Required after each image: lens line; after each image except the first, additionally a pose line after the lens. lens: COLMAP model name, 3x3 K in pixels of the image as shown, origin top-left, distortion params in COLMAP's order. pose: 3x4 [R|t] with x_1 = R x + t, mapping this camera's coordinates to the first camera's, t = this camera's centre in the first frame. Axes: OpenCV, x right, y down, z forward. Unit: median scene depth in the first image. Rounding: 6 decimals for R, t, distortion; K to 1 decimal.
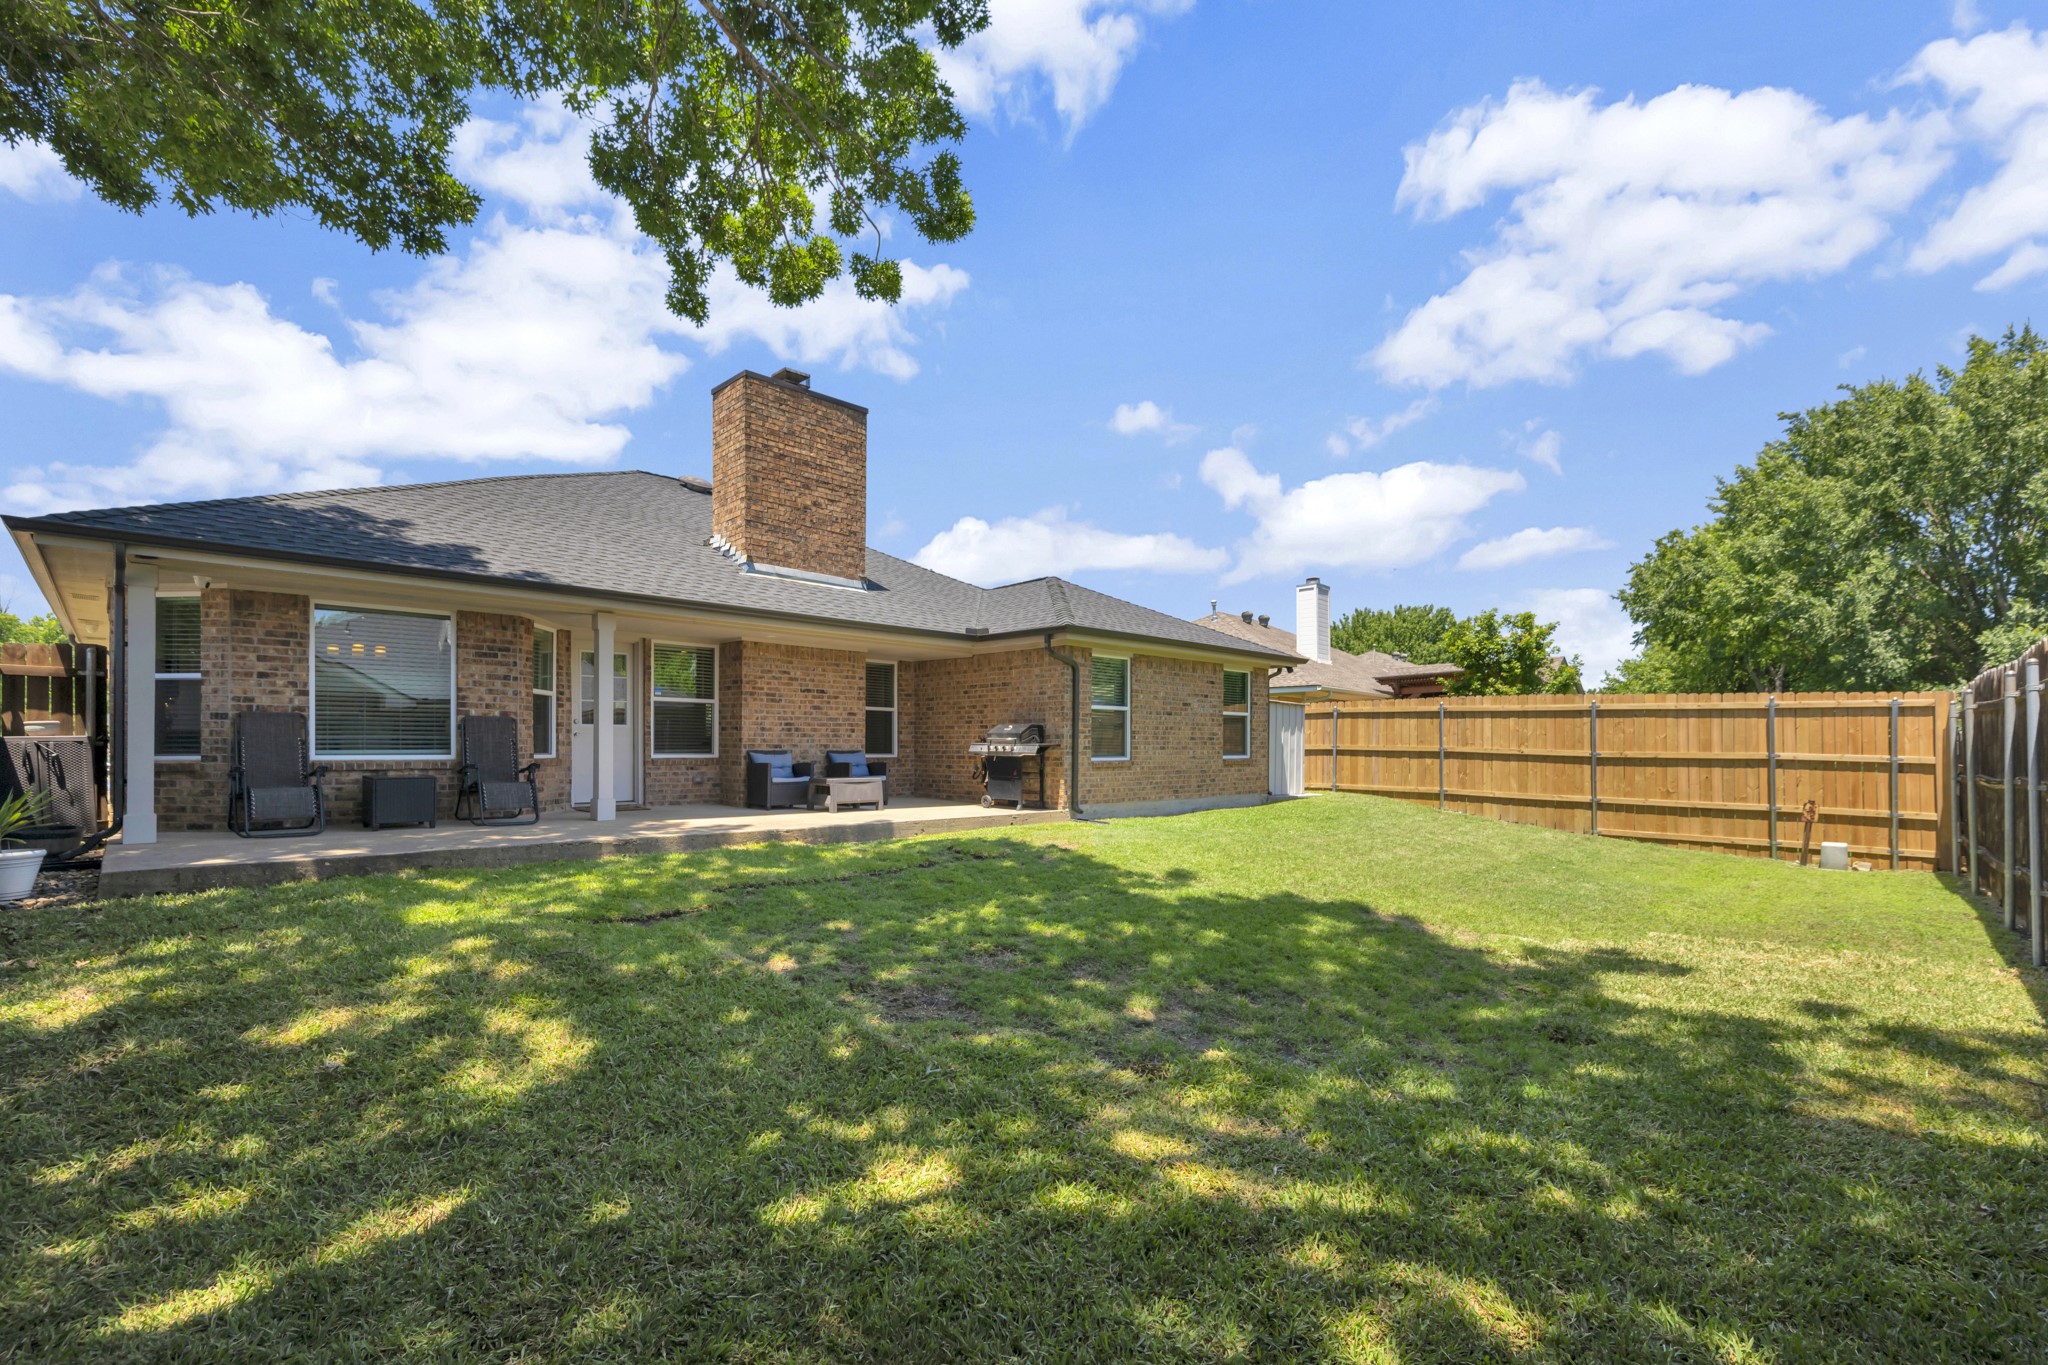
lens RADIAL K [[885.9, 0, 1025.0], [0, 885.9, 743.9], [0, 0, 1]] dist [-0.000815, 0.000061]
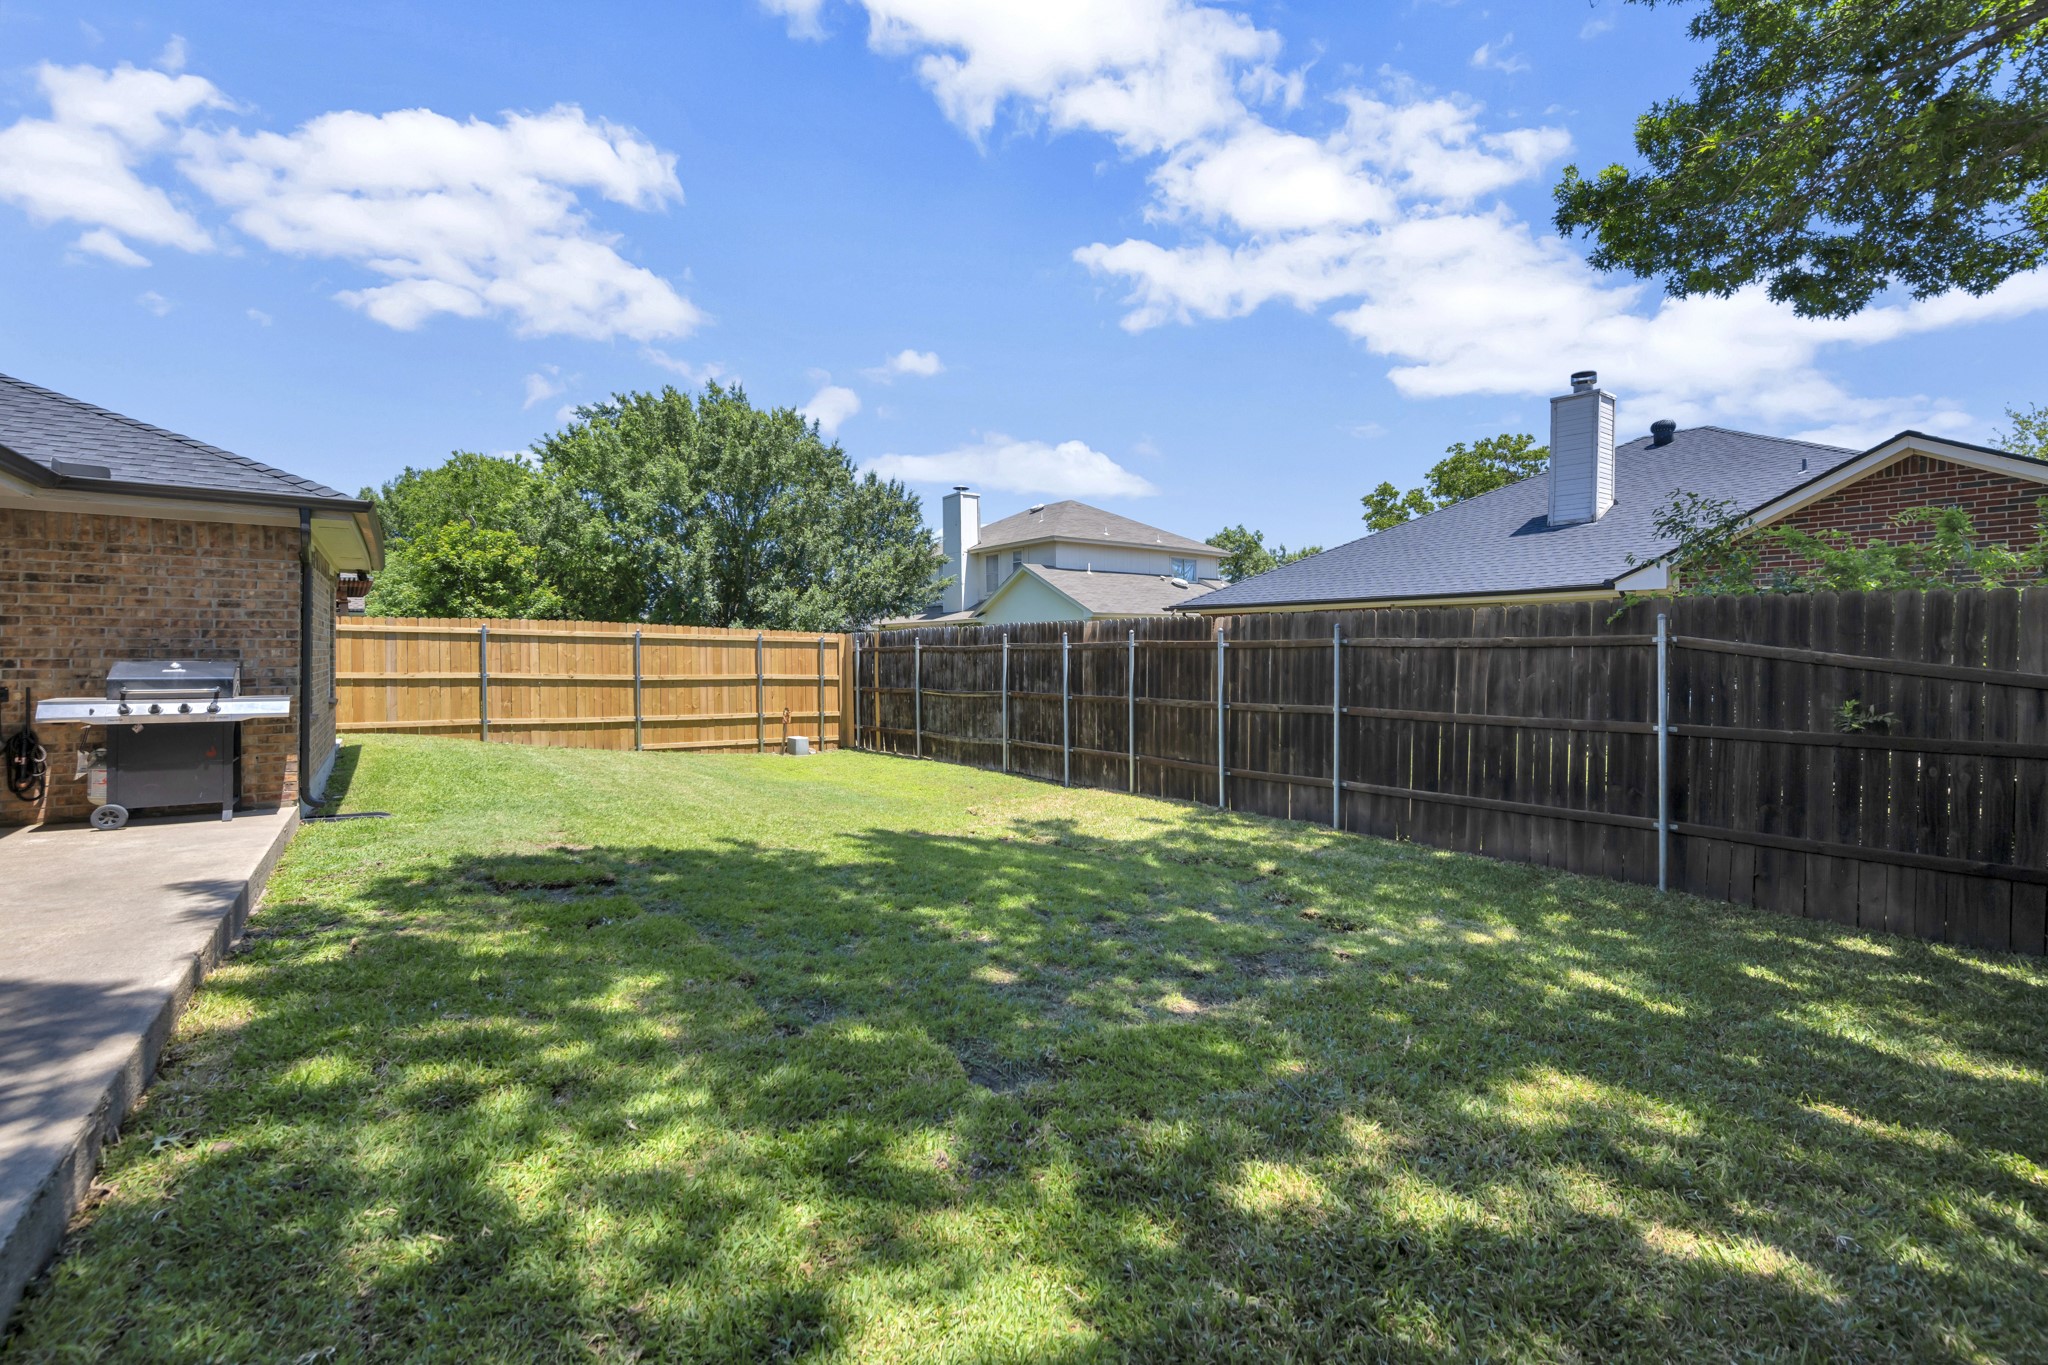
lens RADIAL K [[880.8, 0, 1028.8], [0, 880.8, 665.5], [0, 0, 1]] dist [-0.000694, -0.000051]
pose [[0.164577, -0.016388, 0.986228, -0.583204], [-0.003918, 0.999843, 0.017268, -0.039974], [-0.986356, -0.006706, 0.164487, 0.538359]]
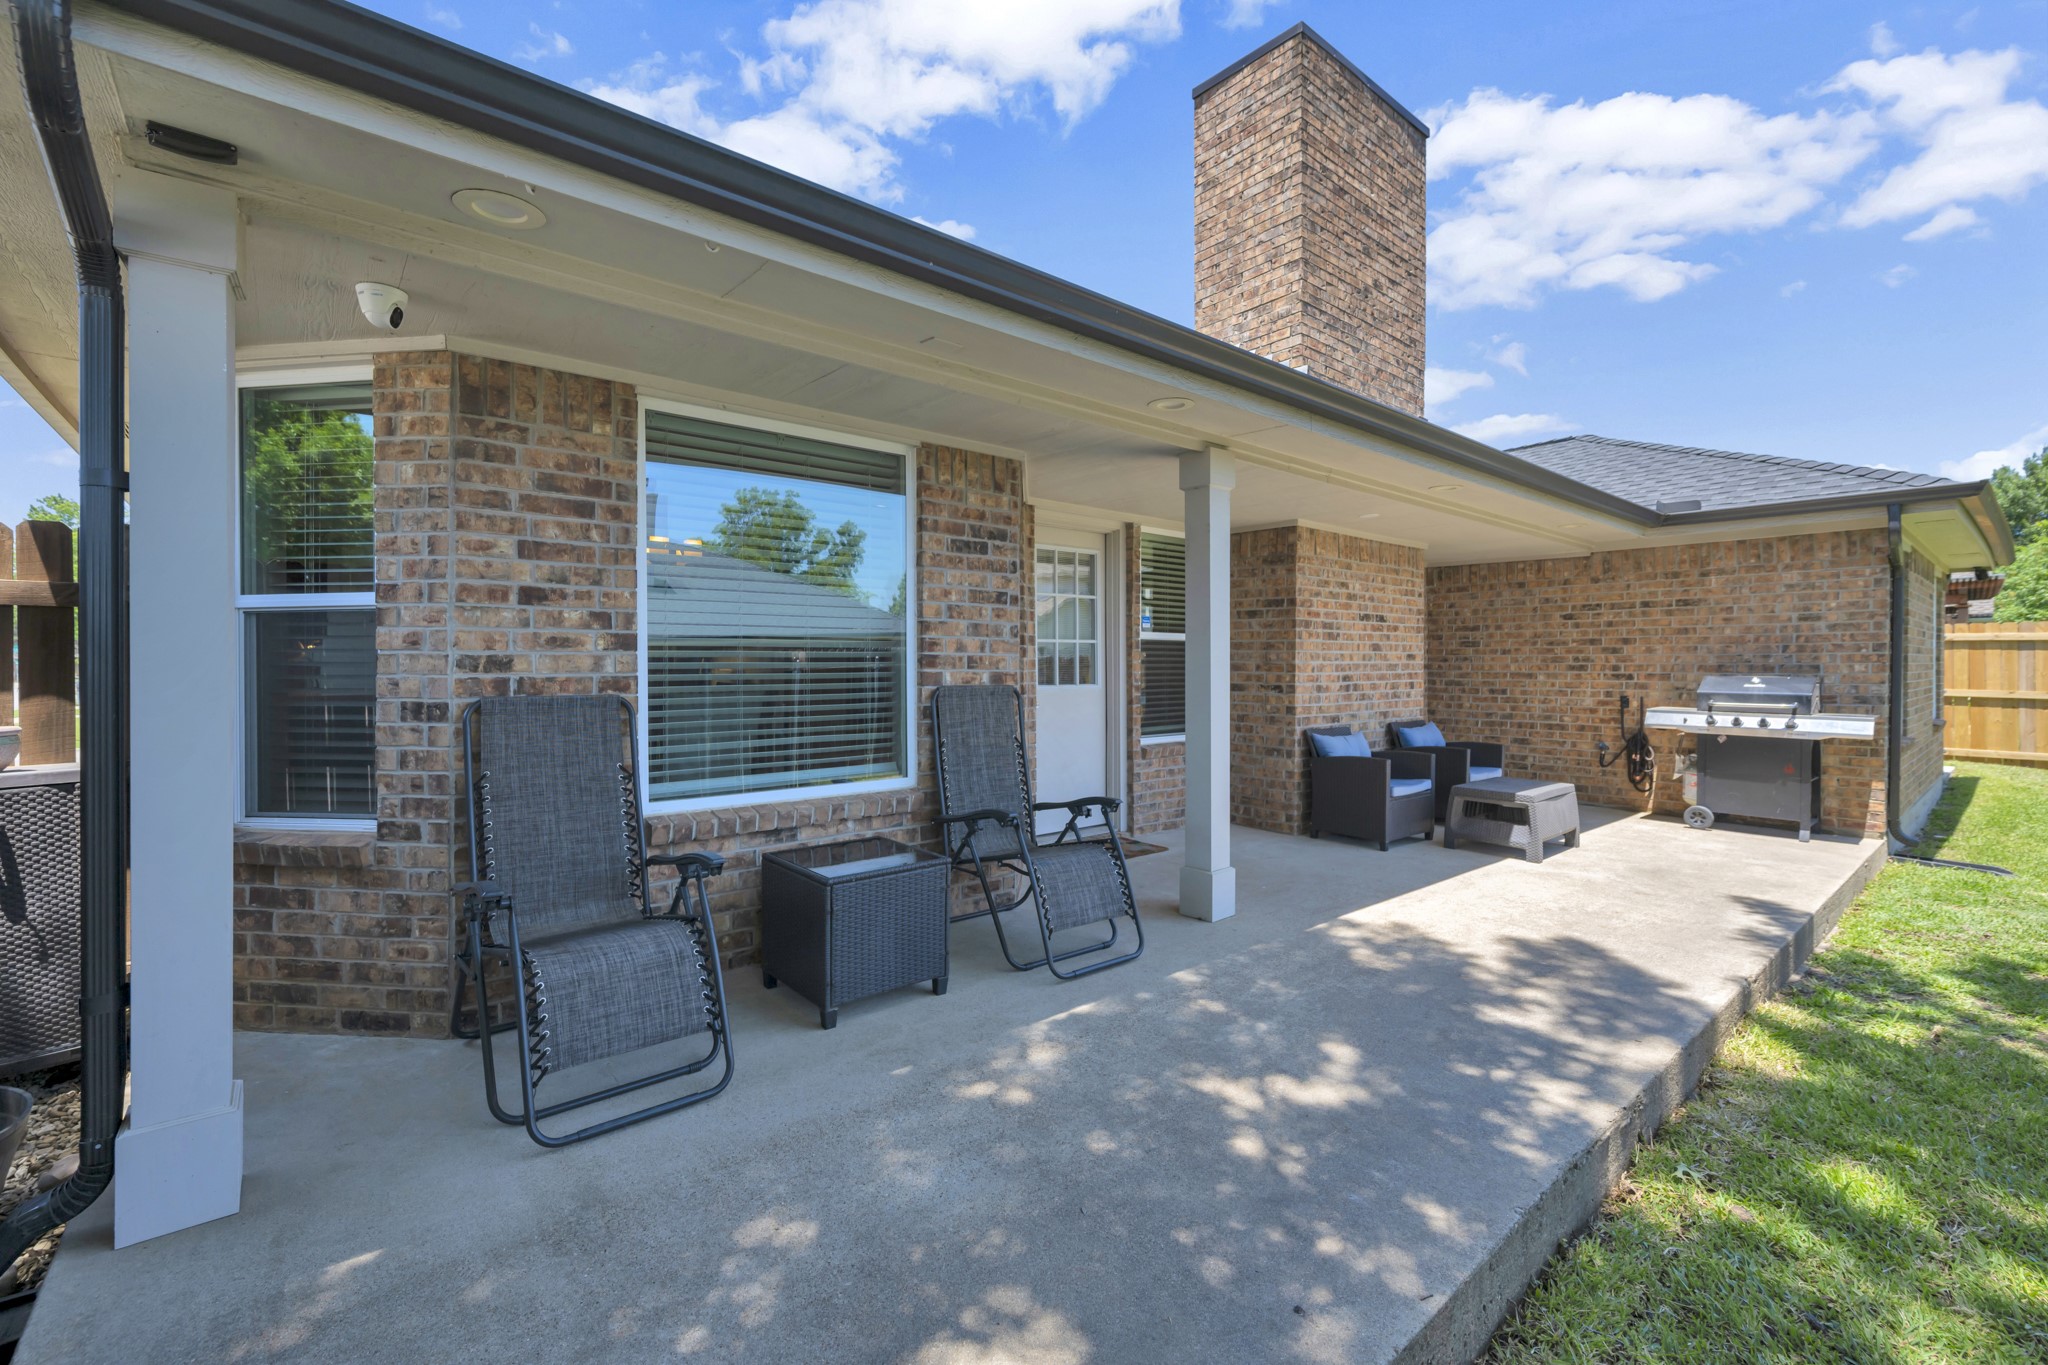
lens RADIAL K [[866.6, 0, 1030.1], [0, 866.6, 665.7], [0, 0, 1]] dist [0.000061, -0.000018]
pose [[0.996546, -0.003870, -0.082957, -0.538124], [0.004199, 0.999984, 0.003786, -0.042417], [0.082941, -0.004121, 0.996546, 0.567378]]
